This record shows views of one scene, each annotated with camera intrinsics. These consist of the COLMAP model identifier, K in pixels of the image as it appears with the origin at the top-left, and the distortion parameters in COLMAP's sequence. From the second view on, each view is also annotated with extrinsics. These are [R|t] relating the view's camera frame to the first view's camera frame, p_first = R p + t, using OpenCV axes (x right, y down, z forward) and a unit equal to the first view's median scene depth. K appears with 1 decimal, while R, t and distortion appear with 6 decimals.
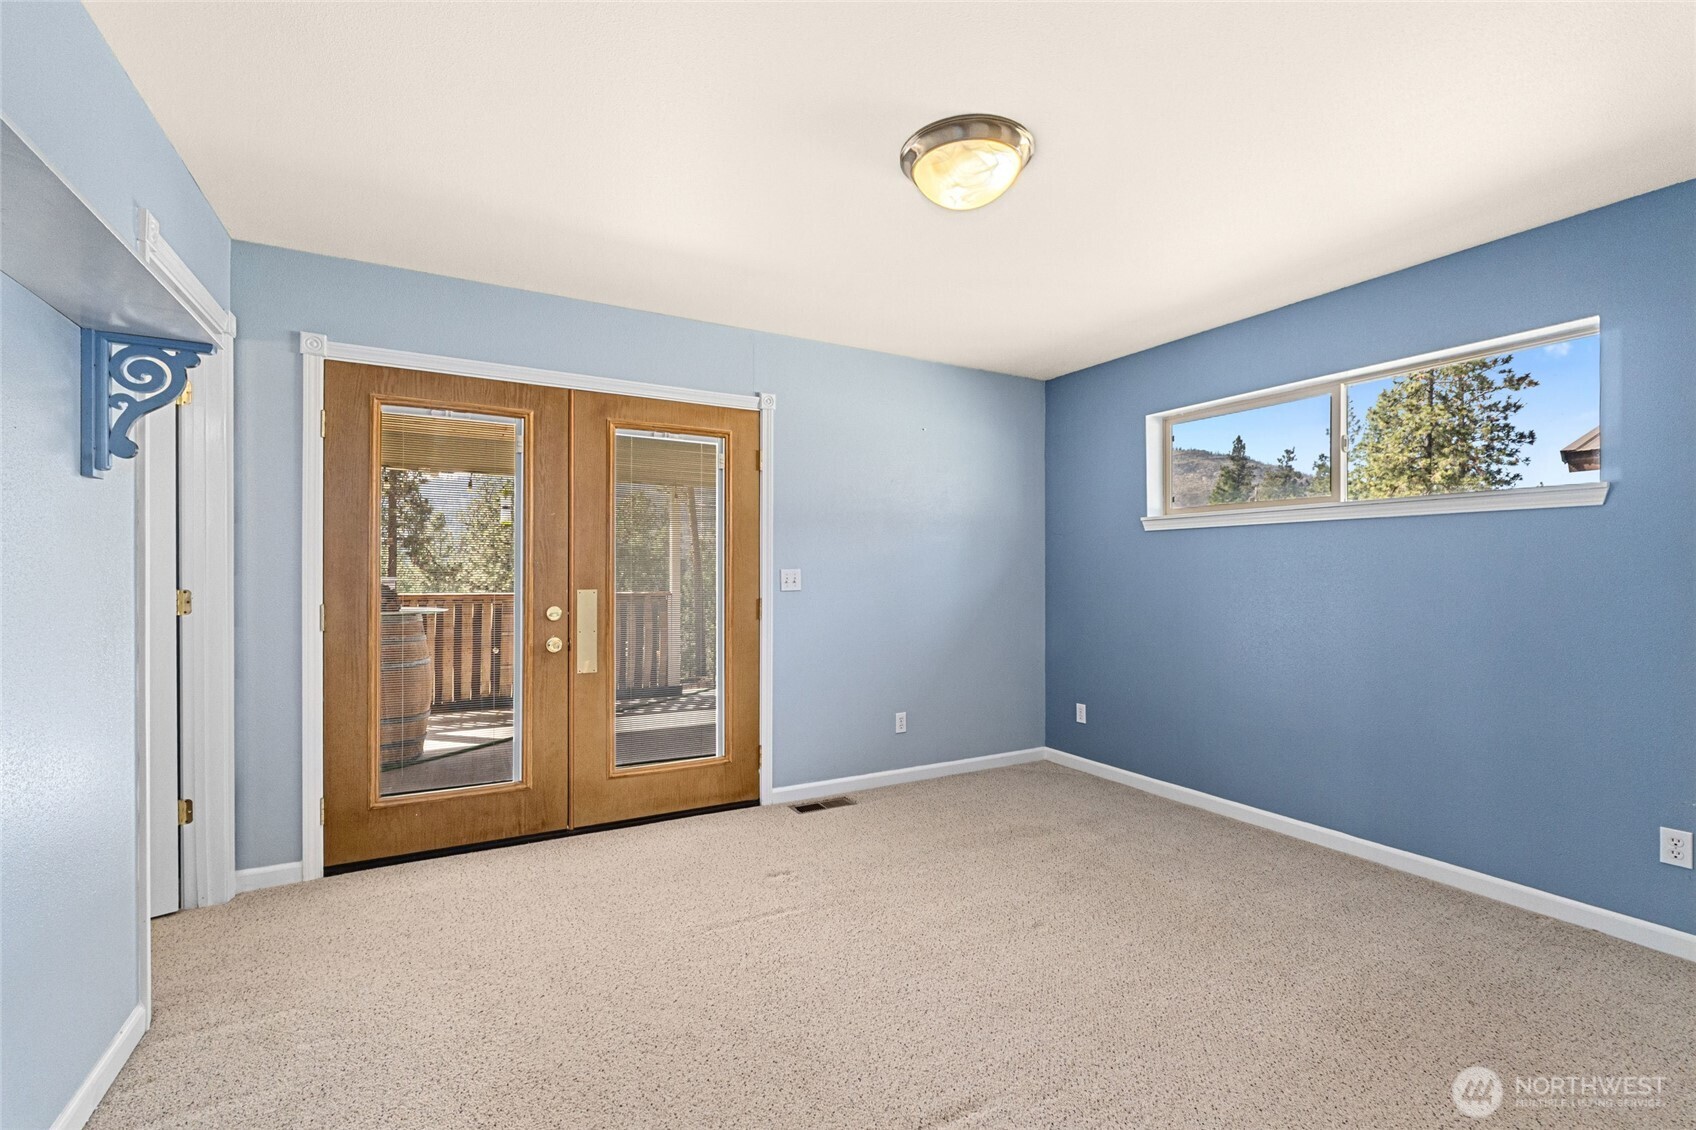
lens RADIAL K [[716.4, 0, 849.2], [0, 716.4, 571.2], [0, 0, 1]] dist [-0.002858, -0.000463]
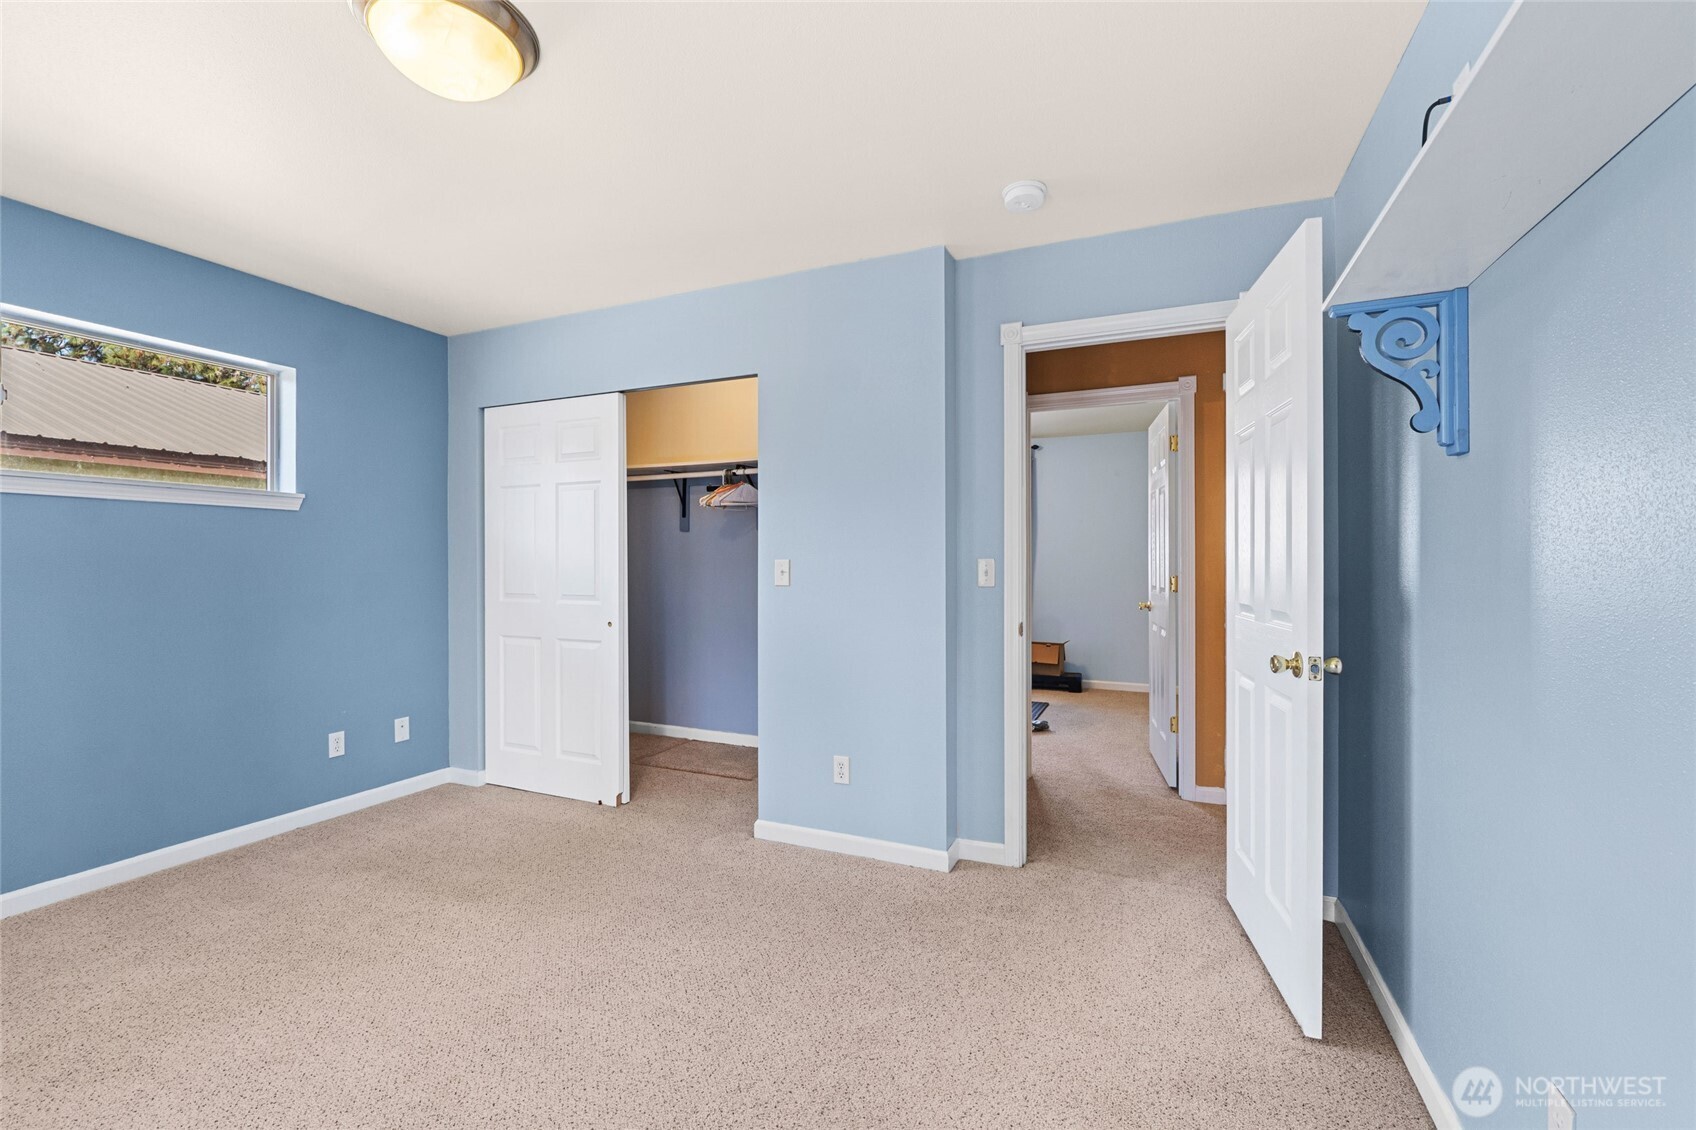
lens RADIAL K [[716.4, 0, 849.2], [0, 716.4, 571.2], [0, 0, 1]] dist [-0.002858, -0.000463]
pose [[-0.605791, -0.024386, 0.795250, -0.642947], [-0.016052, 0.999701, 0.018427, -0.020957], [-0.795462, -0.001602, -0.606002, 0.993983]]
